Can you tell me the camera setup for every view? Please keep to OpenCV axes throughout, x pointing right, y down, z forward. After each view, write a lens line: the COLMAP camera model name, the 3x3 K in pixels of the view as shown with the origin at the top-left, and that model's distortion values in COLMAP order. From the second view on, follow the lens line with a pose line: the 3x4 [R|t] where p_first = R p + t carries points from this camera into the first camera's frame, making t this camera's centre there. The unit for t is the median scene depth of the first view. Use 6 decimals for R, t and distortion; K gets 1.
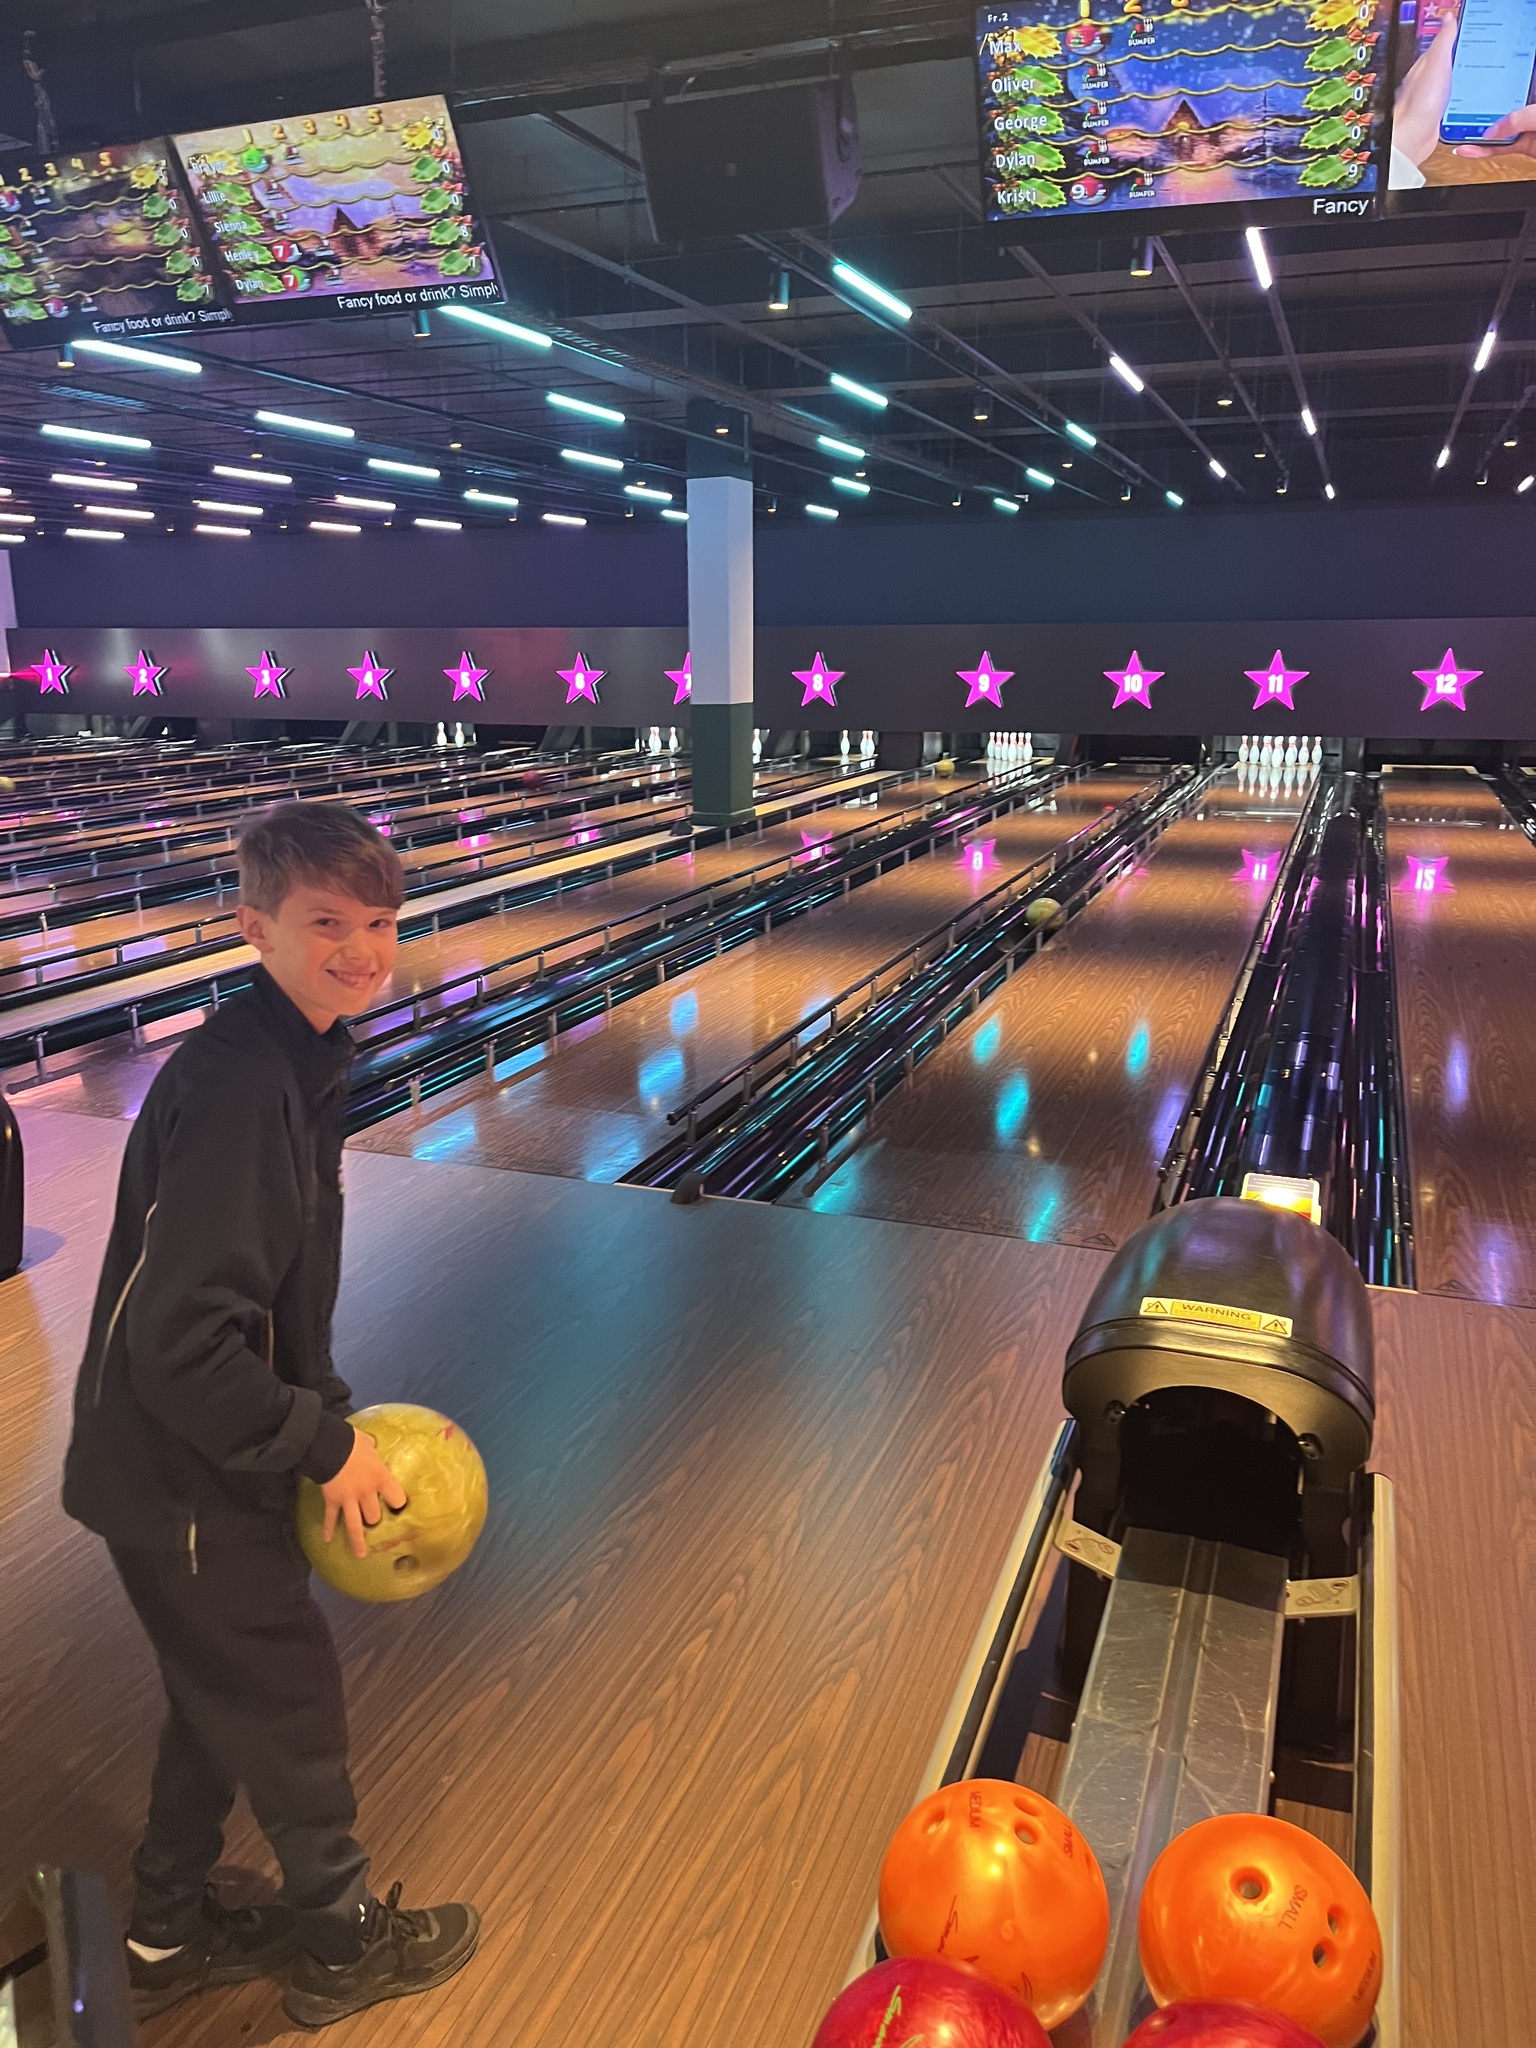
lens RADIAL K [[1545.7, 0, 732.3], [0, 1545.7, 1032.0], [0, 0, 1]] dist [0.075886, -0.111989]
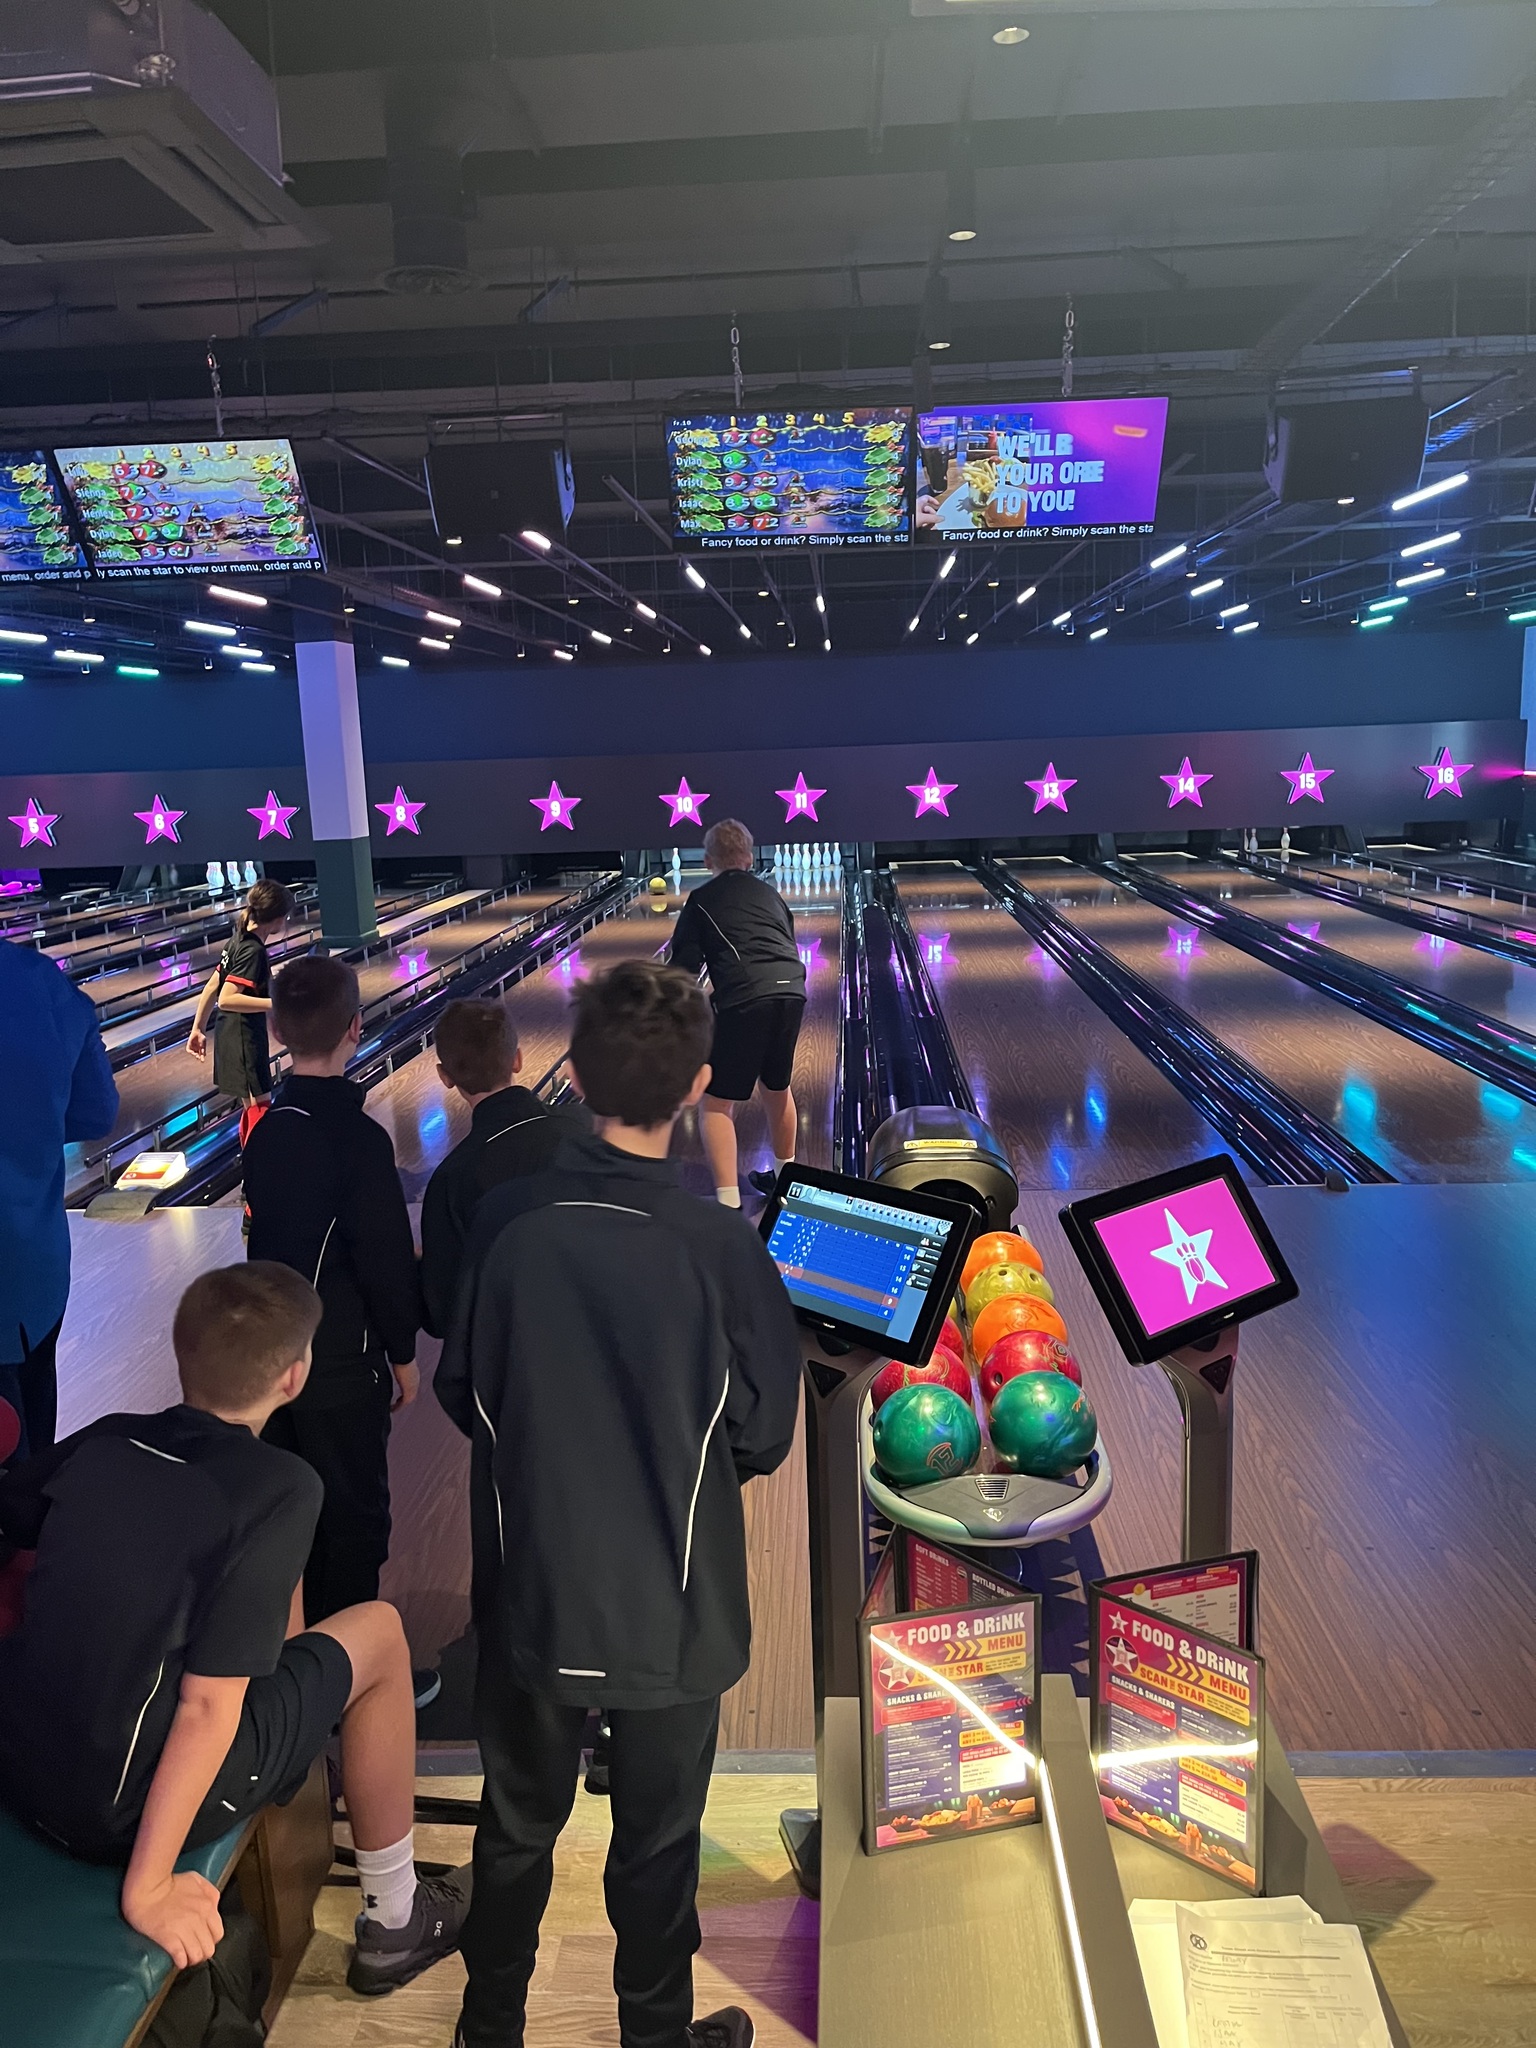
lens RADIAL K [[1589.8, 0, 743.6], [0, 1589.8, 1034.1], [0, 0, 1]] dist [0.078778, -0.137388]
pose [[0.949084, -0.087032, 0.302763, -0.096066], [0.109206, 0.992380, -0.057062, 0.023044], [-0.295490, 0.087220, 0.951356, -0.159585]]
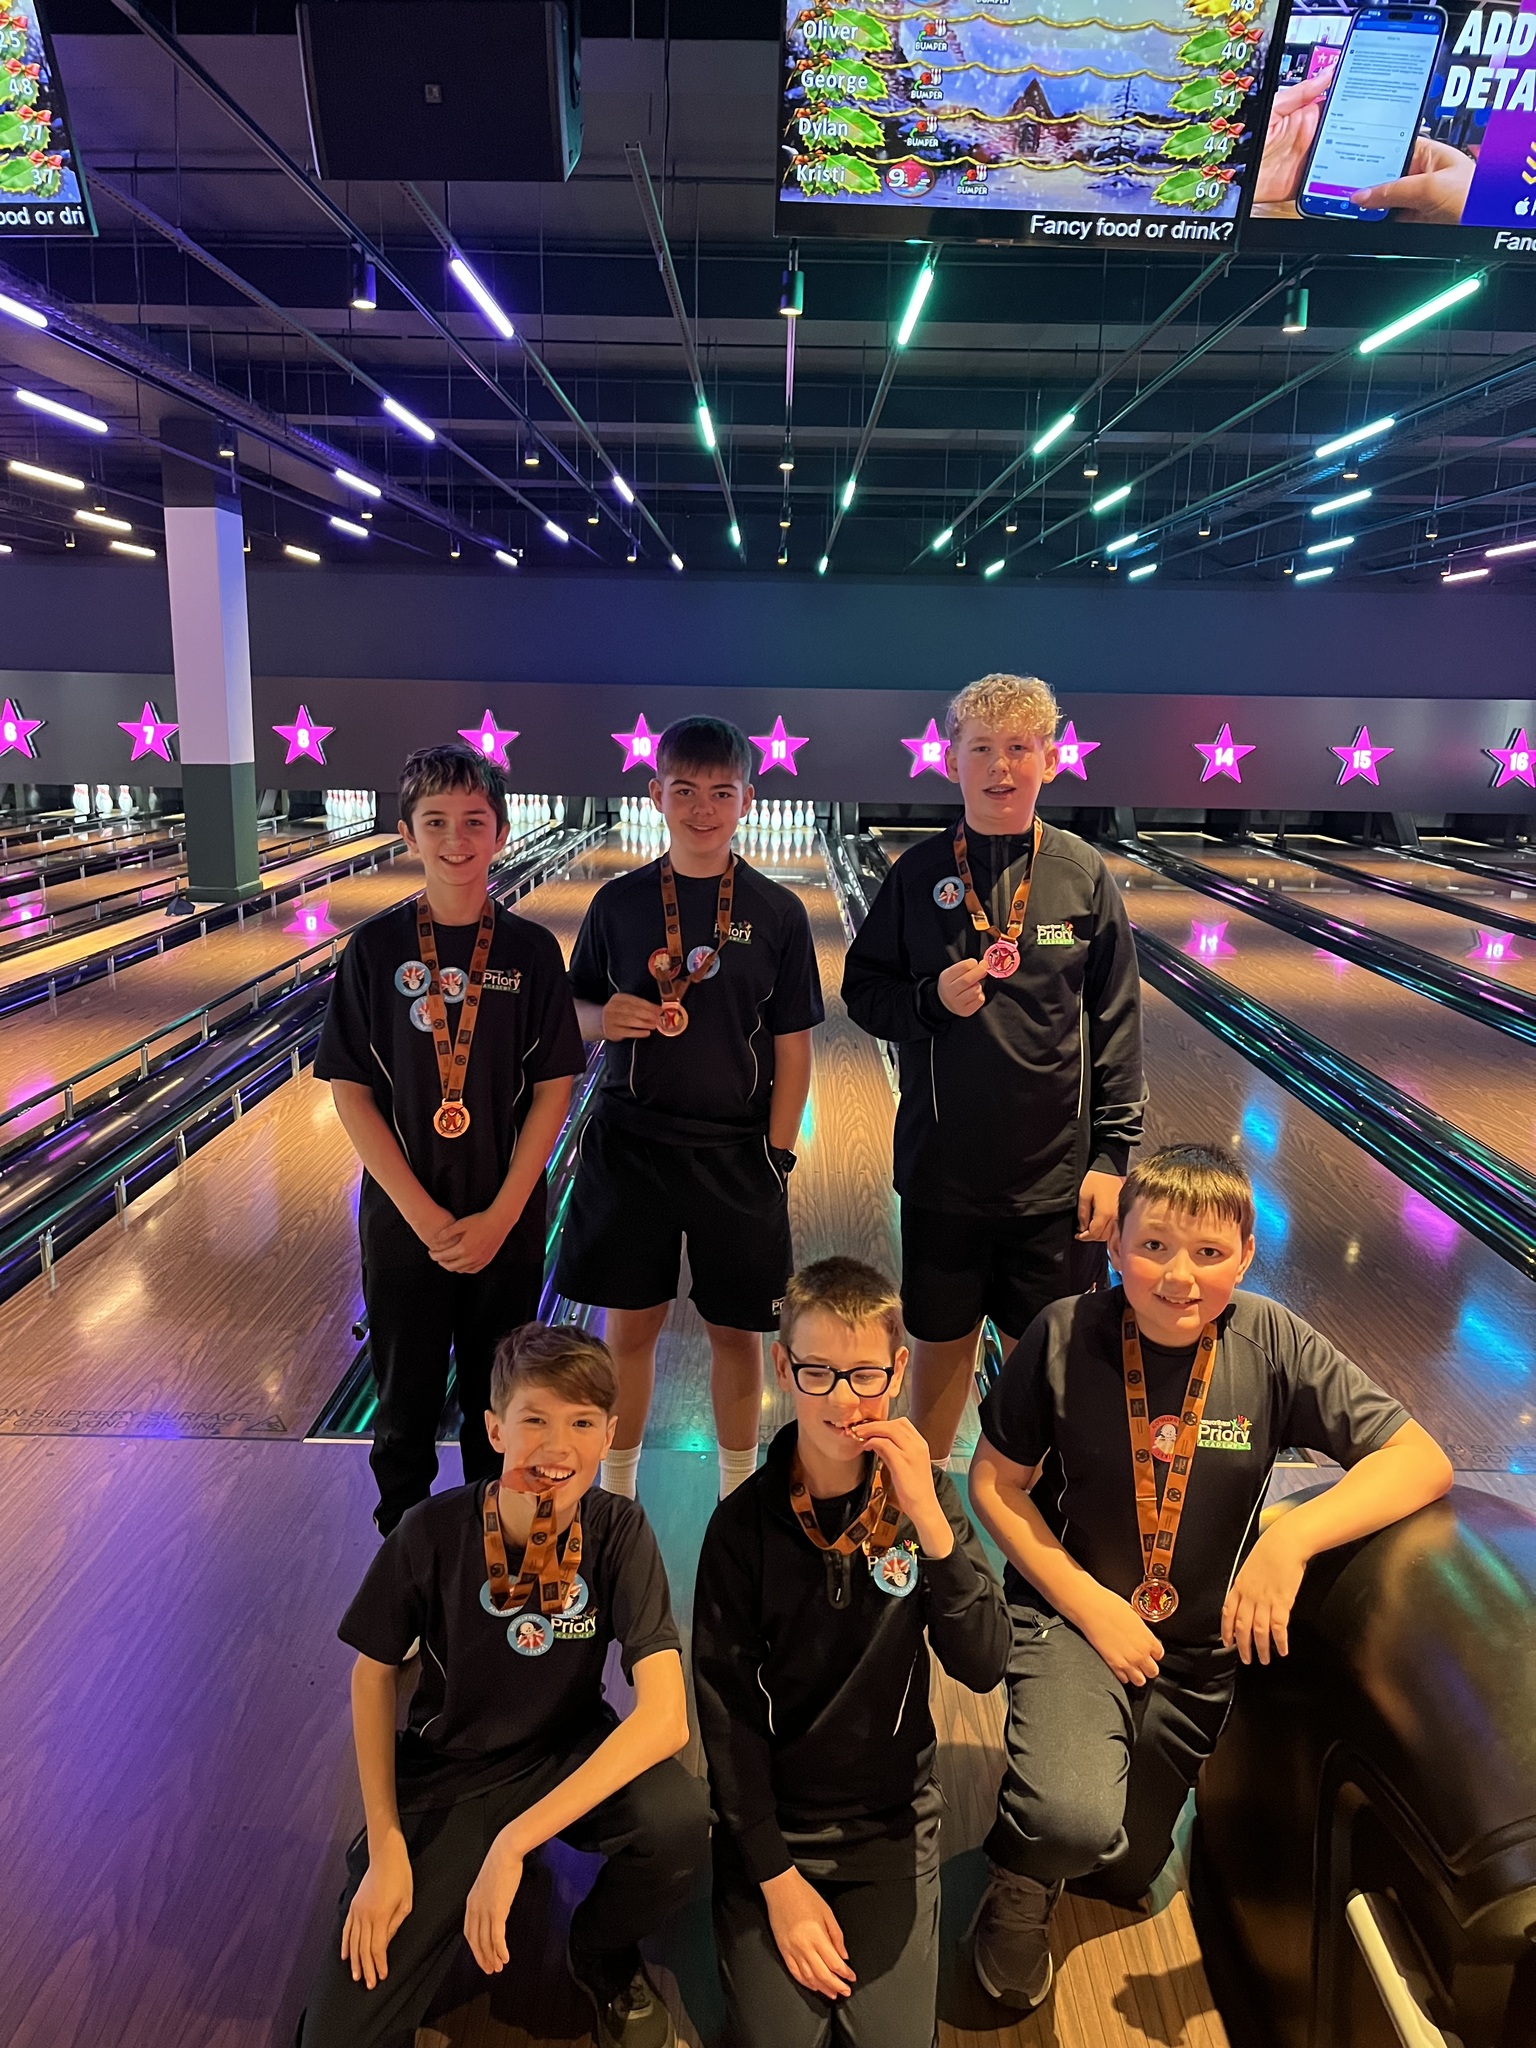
lens RADIAL K [[1545.7, 0, 732.3], [0, 1545.7, 1032.0], [0, 0, 1]] dist [0.075886, -0.111989]
pose [[0.935757, -0.053098, 0.348626, -0.052135], [0.064242, 0.997724, -0.020474, -0.026000], [-0.346746, 0.041555, 0.937038, 0.089817]]
